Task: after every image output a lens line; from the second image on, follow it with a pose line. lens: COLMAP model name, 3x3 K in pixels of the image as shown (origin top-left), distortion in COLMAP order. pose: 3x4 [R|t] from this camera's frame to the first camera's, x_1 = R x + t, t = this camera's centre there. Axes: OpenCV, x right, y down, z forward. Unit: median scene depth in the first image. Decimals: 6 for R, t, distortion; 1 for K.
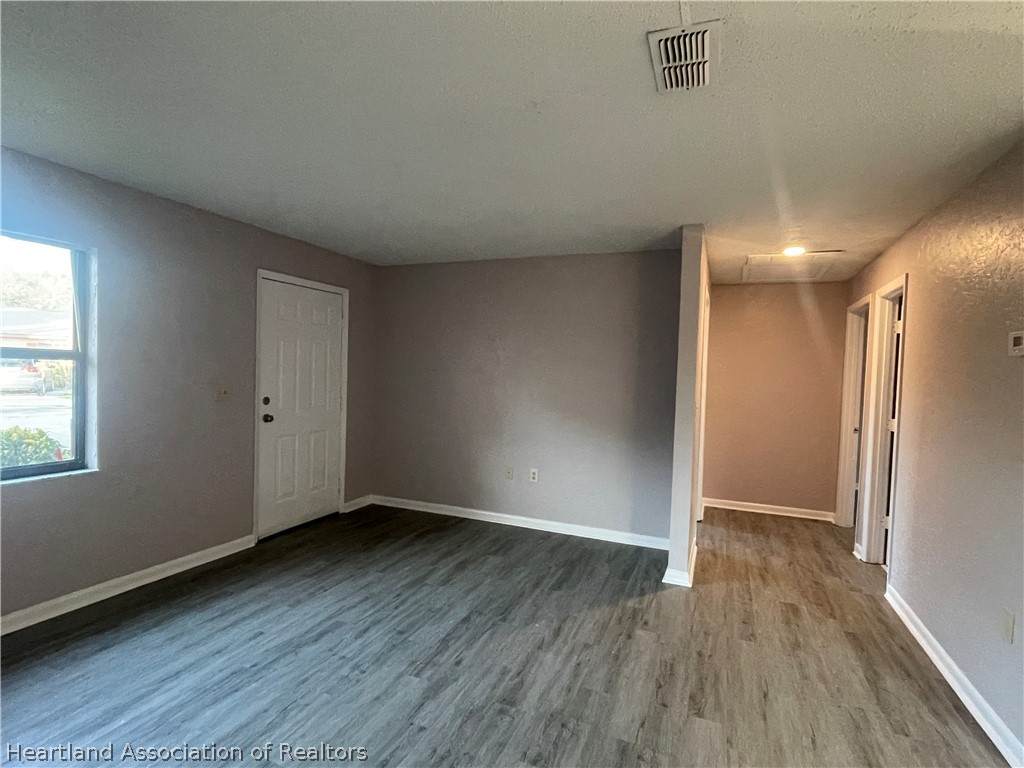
lens RADIAL K [[520.6, 0, 508.0], [0, 520.6, 383.5], [0, 0, 1]] dist [0.007118, -0.001082]
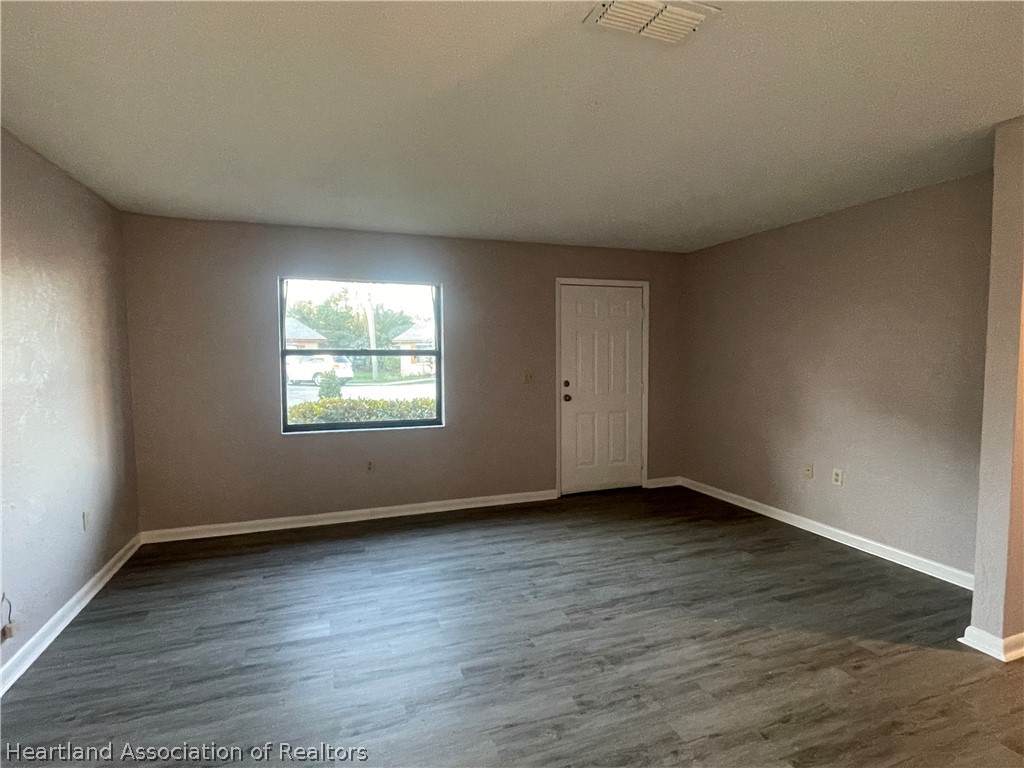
lens RADIAL K [[520.6, 0, 514.1], [0, 520.6, 386.3], [0, 0, 1]] dist [0.007118, -0.001082]
pose [[0.688783, 0.010950, -0.724885, 0.422485], [0.008440, 0.999697, 0.023121, 0.012042], [0.724919, -0.022044, 0.688482, 0.081196]]
